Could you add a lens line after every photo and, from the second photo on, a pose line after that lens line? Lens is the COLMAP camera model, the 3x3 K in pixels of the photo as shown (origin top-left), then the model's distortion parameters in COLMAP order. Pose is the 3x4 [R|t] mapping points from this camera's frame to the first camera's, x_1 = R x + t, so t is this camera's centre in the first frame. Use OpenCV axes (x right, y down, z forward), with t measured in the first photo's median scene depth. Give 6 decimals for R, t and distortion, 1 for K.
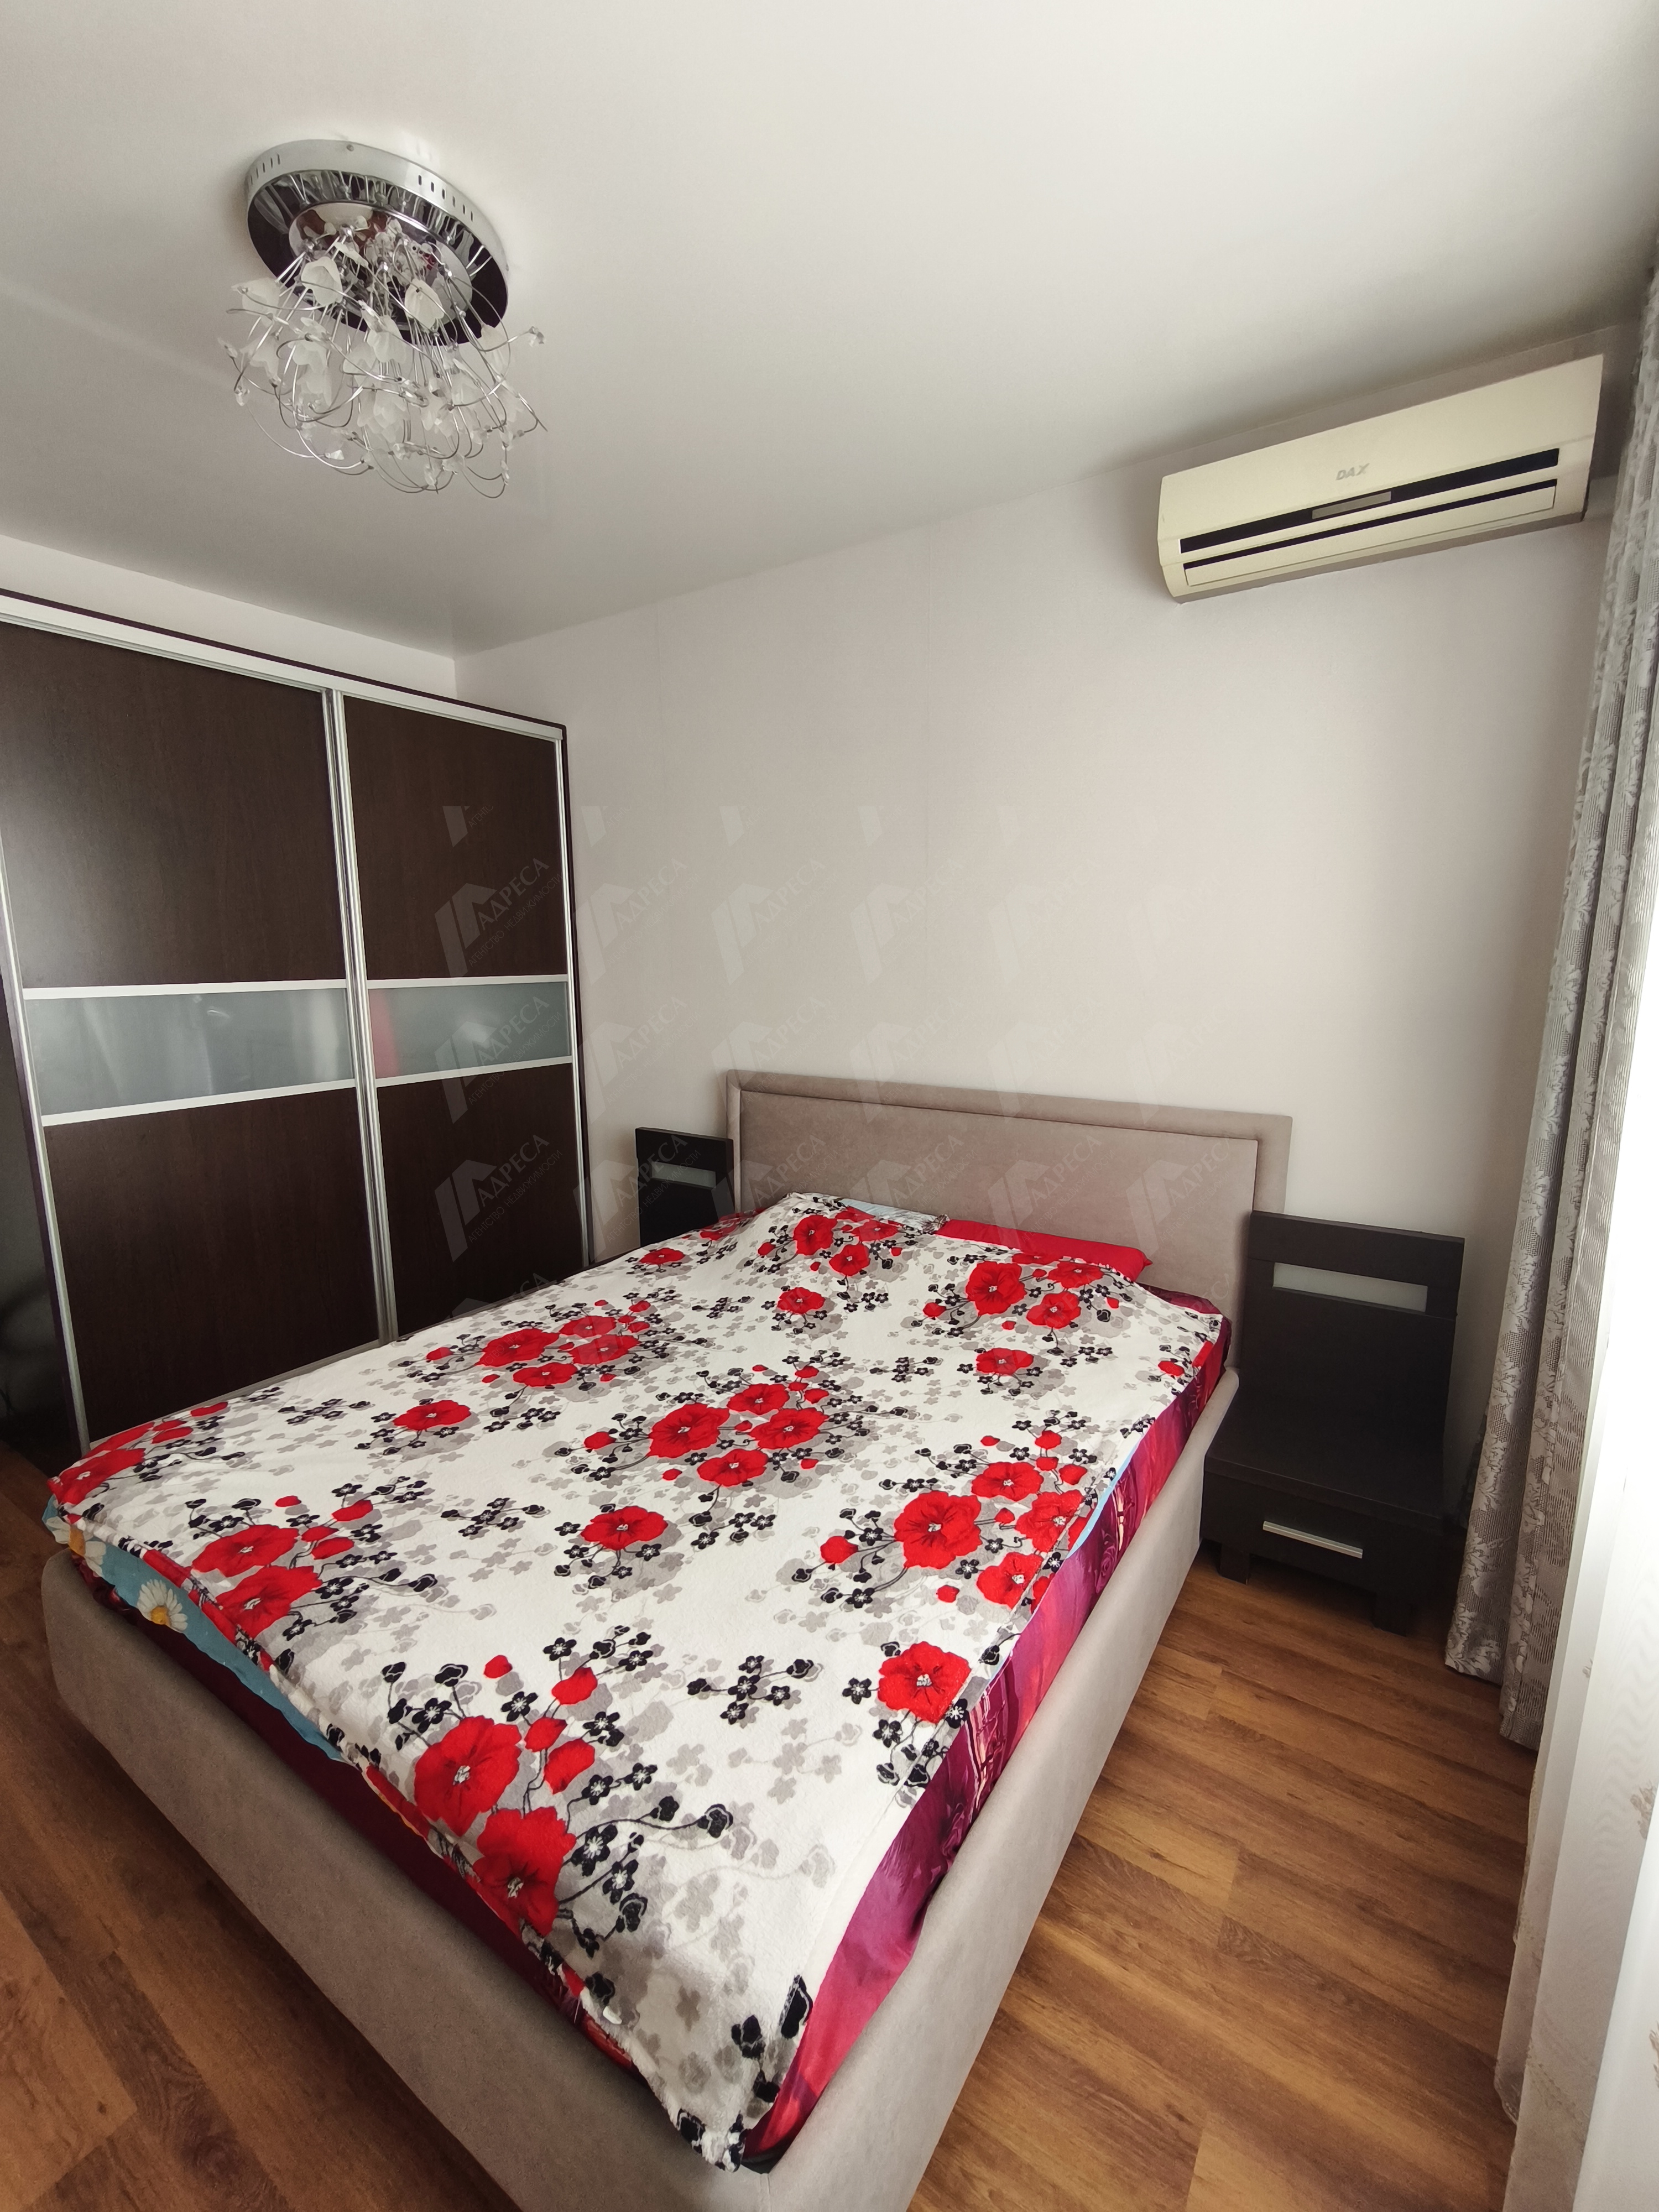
lens RADIAL K [[915.6, 0, 833.5], [0, 915.6, 1080.1], [0, 0, 1]] dist [-0.003517, -0.000087]
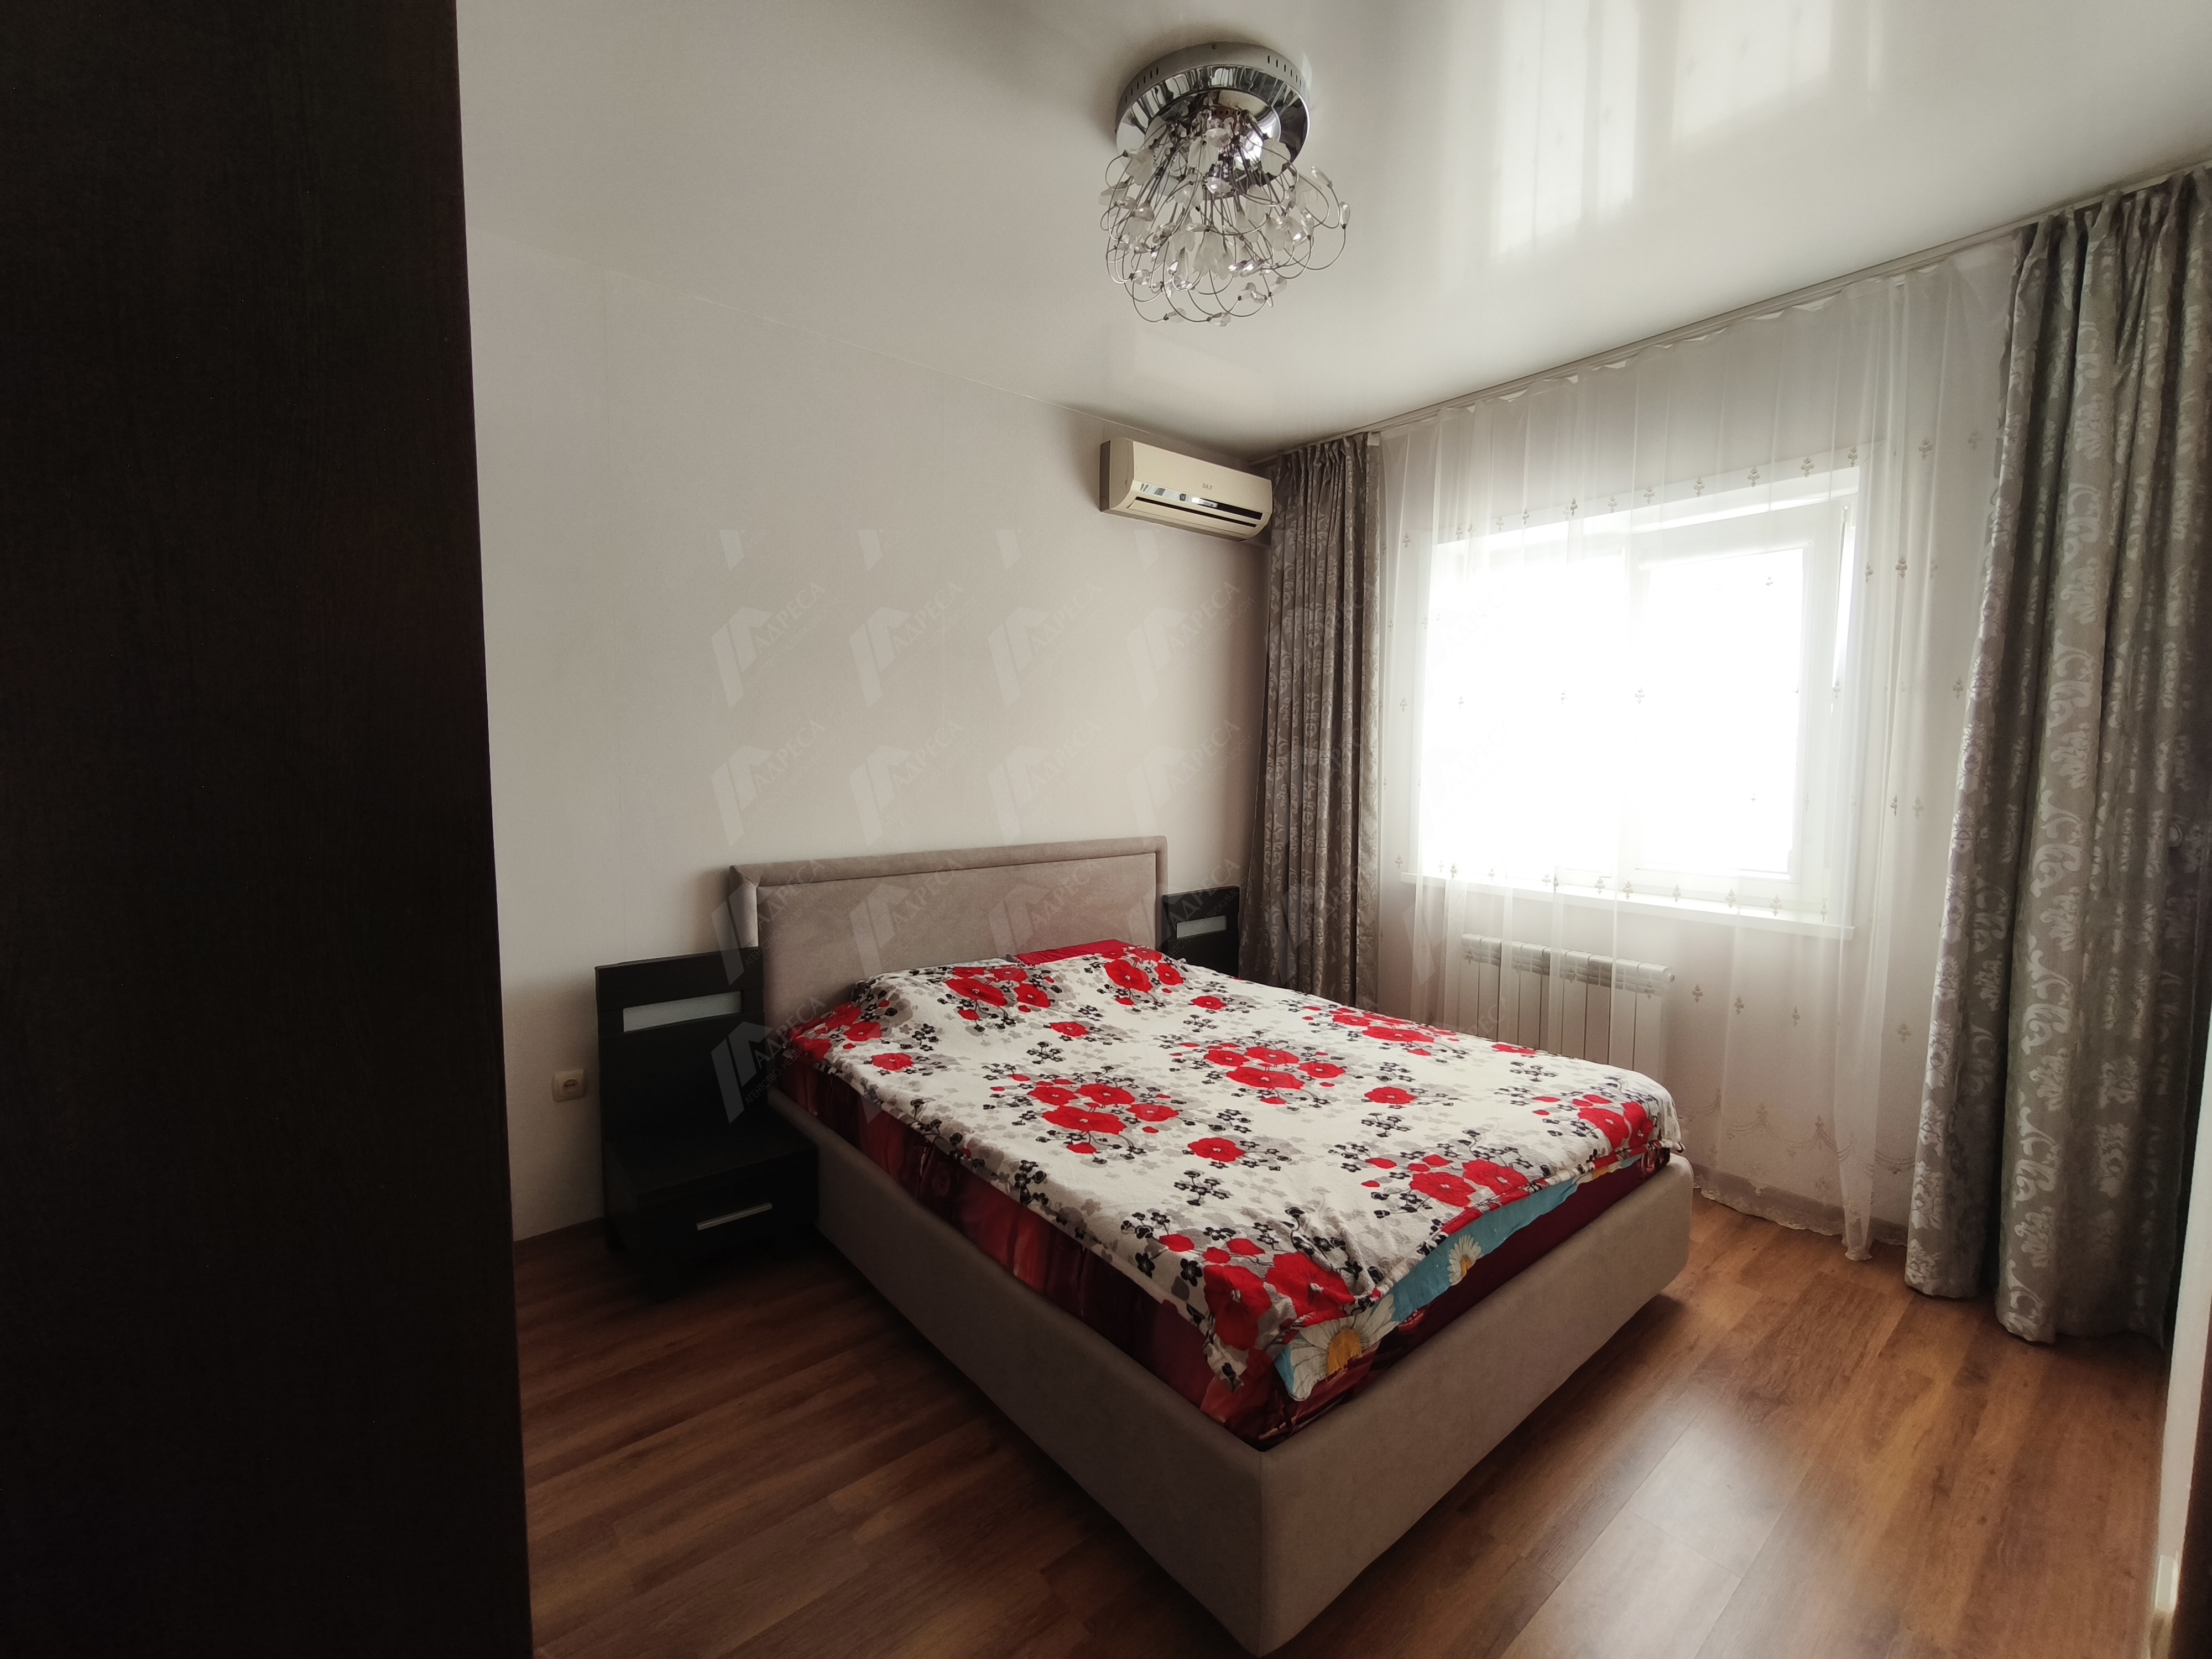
lens RADIAL K [[915.6, 0, 1108.2], [0, 915.6, 826.0], [0, 0, 1]] dist [-0.003517, -0.000087]
pose [[0.305096, -0.065176, 0.950089, -1.389233], [0.129457, 0.991233, 0.026427, -0.047181], [-0.943481, 0.114933, 0.310859, 0.709118]]
